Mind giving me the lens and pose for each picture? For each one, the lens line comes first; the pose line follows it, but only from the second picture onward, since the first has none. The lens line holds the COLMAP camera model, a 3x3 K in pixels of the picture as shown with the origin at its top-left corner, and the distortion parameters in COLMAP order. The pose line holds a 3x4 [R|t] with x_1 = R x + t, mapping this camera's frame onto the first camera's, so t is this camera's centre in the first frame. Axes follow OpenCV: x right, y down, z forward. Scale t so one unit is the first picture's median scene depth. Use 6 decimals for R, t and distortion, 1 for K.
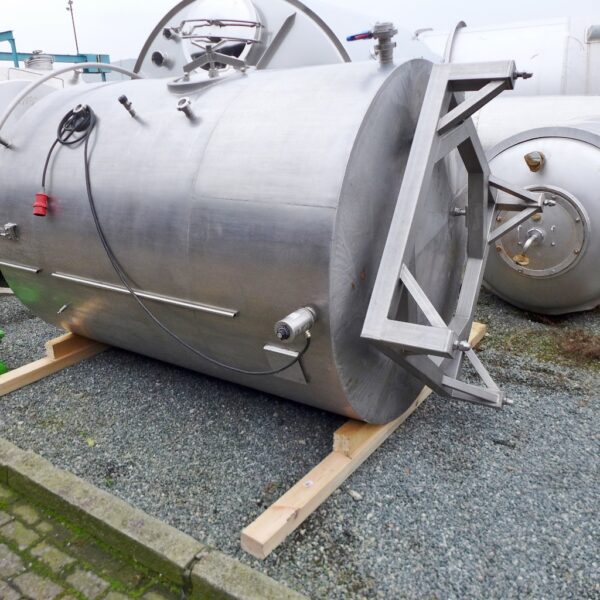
lens RADIAL K [[582.2, 0, 300.6], [0, 582.2, 284.7], [0, 0, 1]] dist [-0.062801, 0.019307]
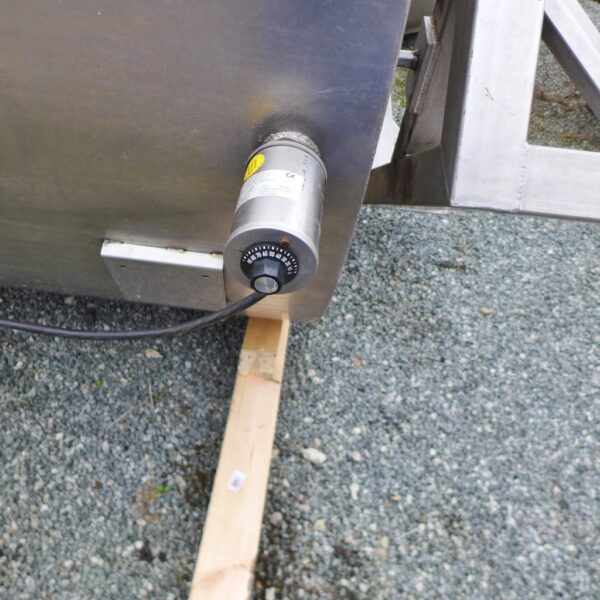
lens RADIAL K [[582.2, 0, 300.6], [0, 582.2, 284.7], [0, 0, 1]] dist [-0.062801, 0.019307]
pose [[0.866315, -0.252352, 0.431064, -0.109014], [0.029365, 0.887233, 0.460386, -0.021191], [-0.498633, -0.386182, 0.776034, 0.675779]]
